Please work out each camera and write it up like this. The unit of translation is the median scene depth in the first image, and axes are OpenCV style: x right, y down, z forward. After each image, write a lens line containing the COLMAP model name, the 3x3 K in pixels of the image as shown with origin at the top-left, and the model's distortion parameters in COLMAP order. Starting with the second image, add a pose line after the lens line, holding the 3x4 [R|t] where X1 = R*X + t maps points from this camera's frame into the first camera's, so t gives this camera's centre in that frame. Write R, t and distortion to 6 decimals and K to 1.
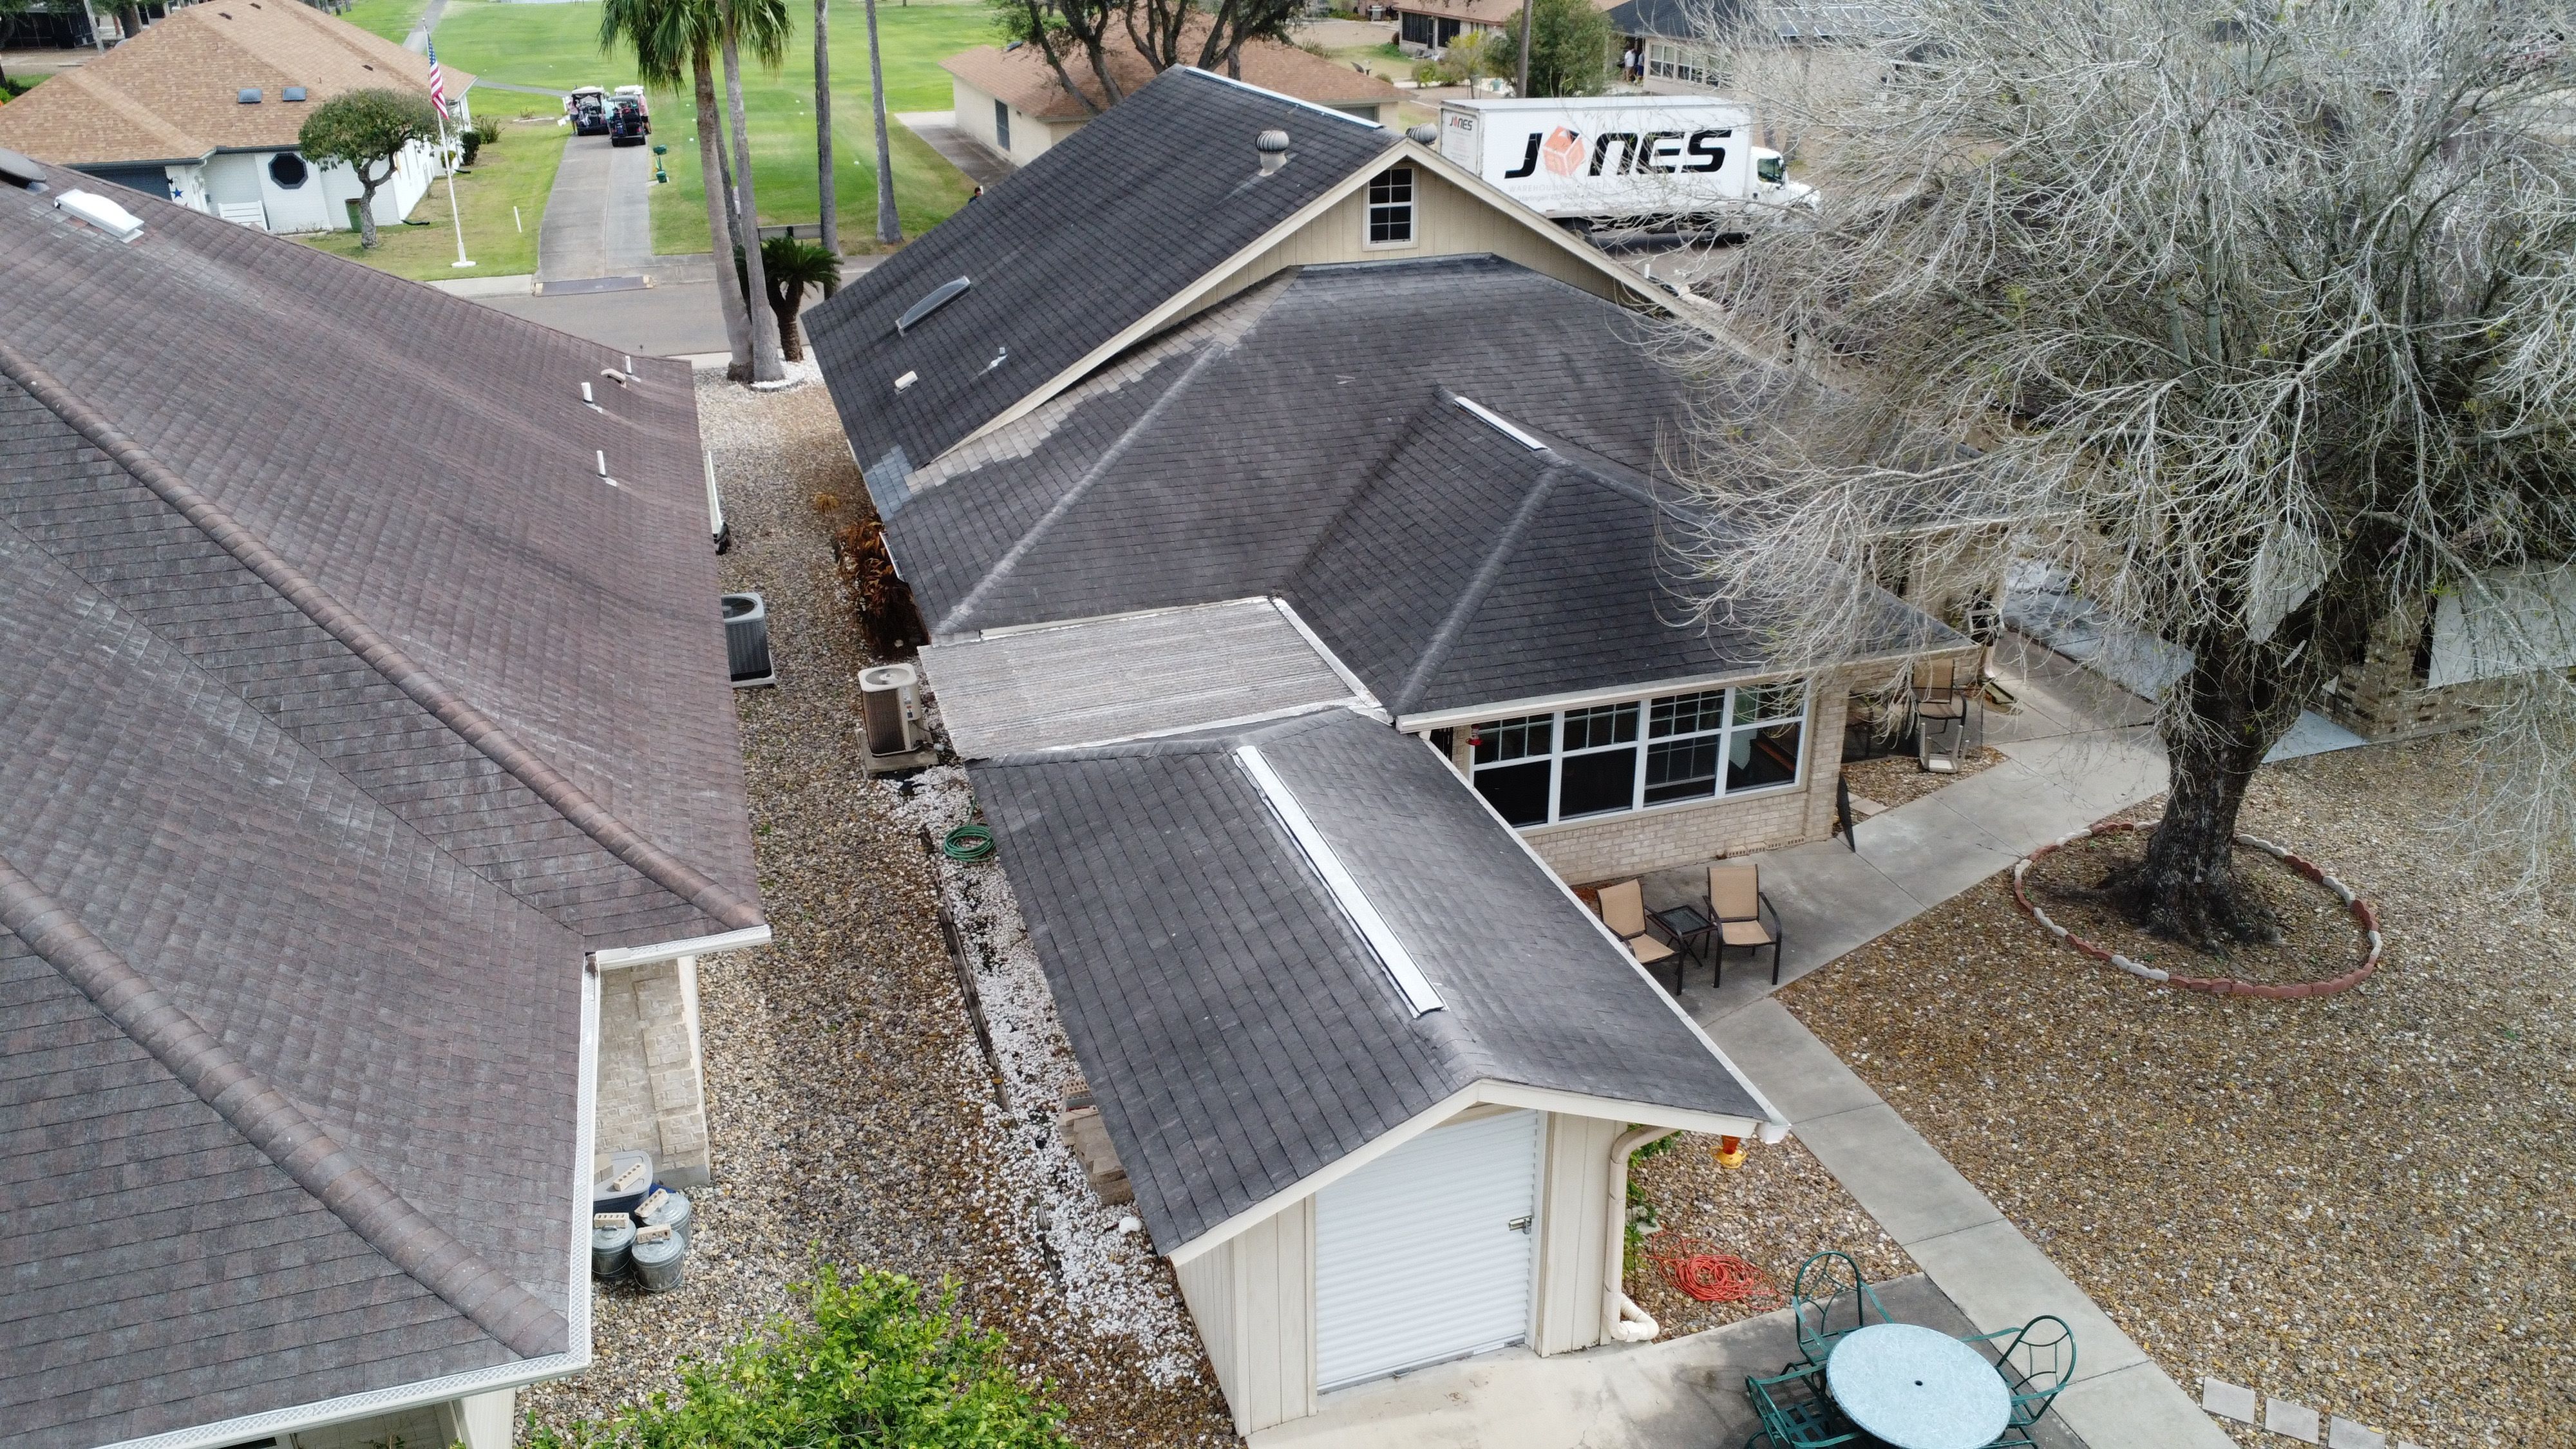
lens RADIAL K [[1864.3, 0, 1294.4], [0, 1864.3, 725.8], [0, 0, 1]] dist [0.021389, 0.002572]
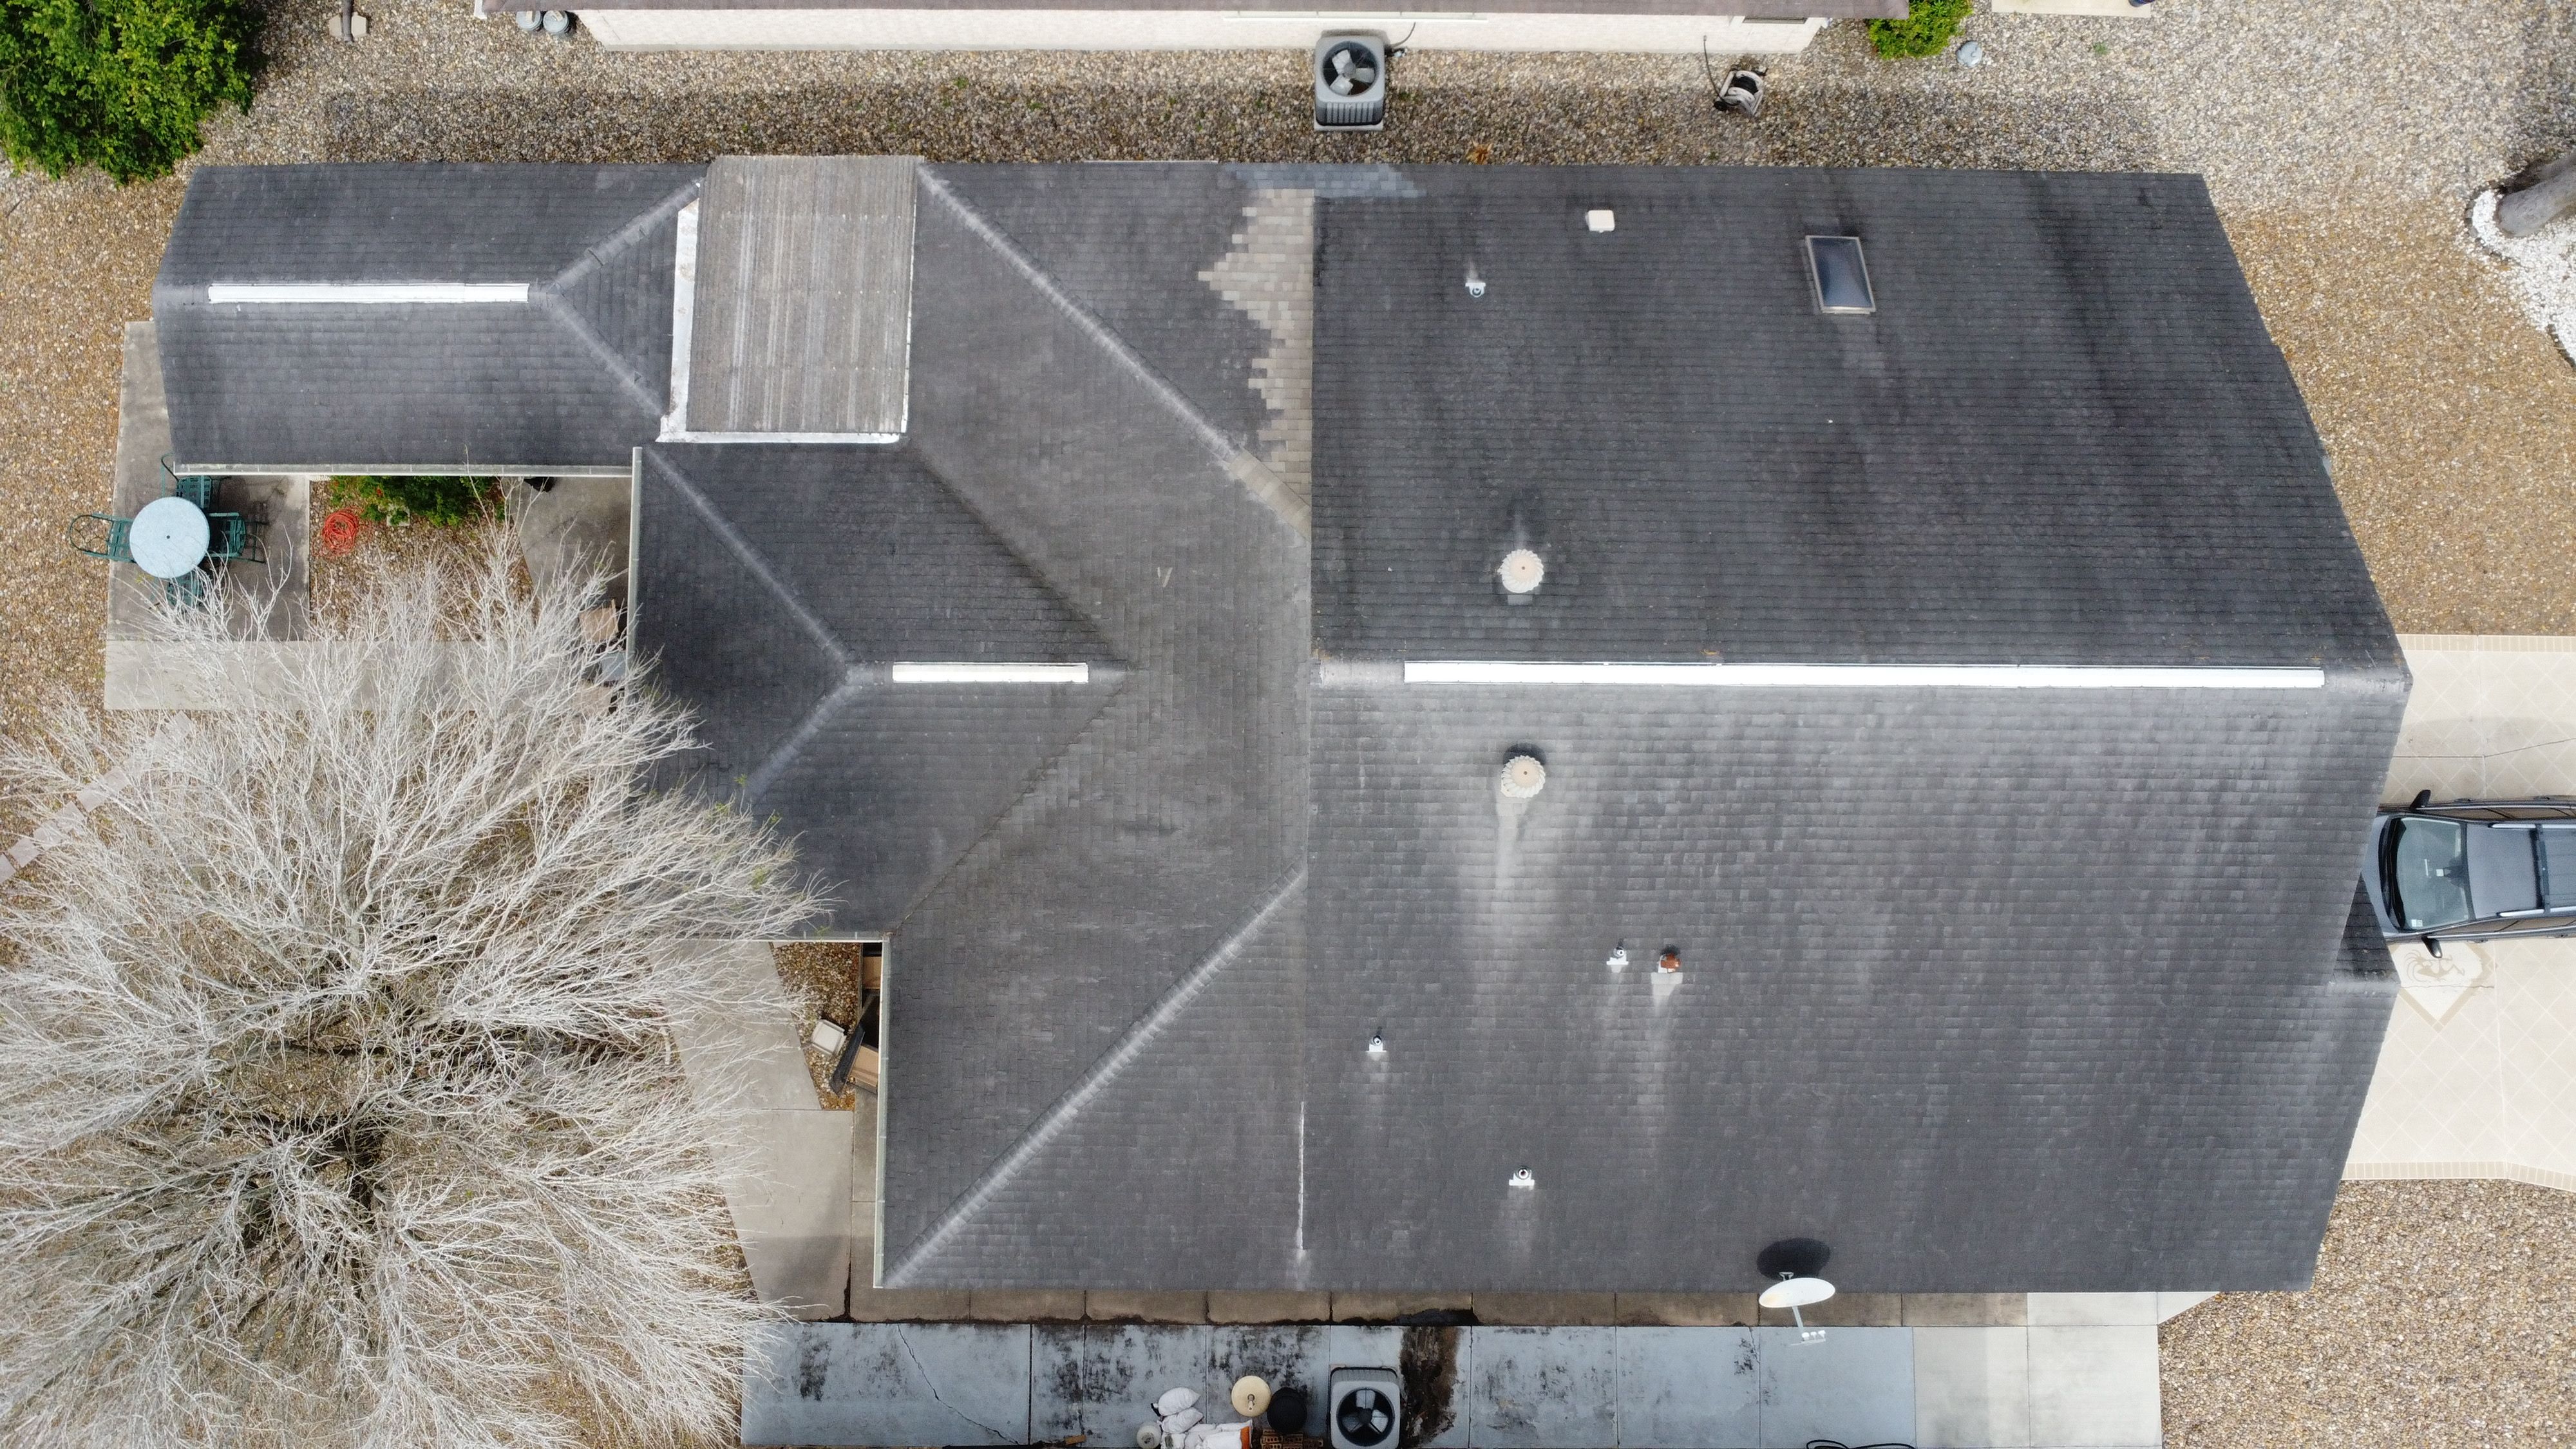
lens RADIAL K [[1805.2, 0, 1288.0], [0, 1805.2, 724.5], [0, 0, 1]] dist [-0.034621, -0.000542]
pose [[-0.312930, 0.947313, -0.068357, 0.195399], [-0.384583, -0.060575, 0.921101, -1.463710], [0.868430, 0.314529, 0.383277, 0.977135]]
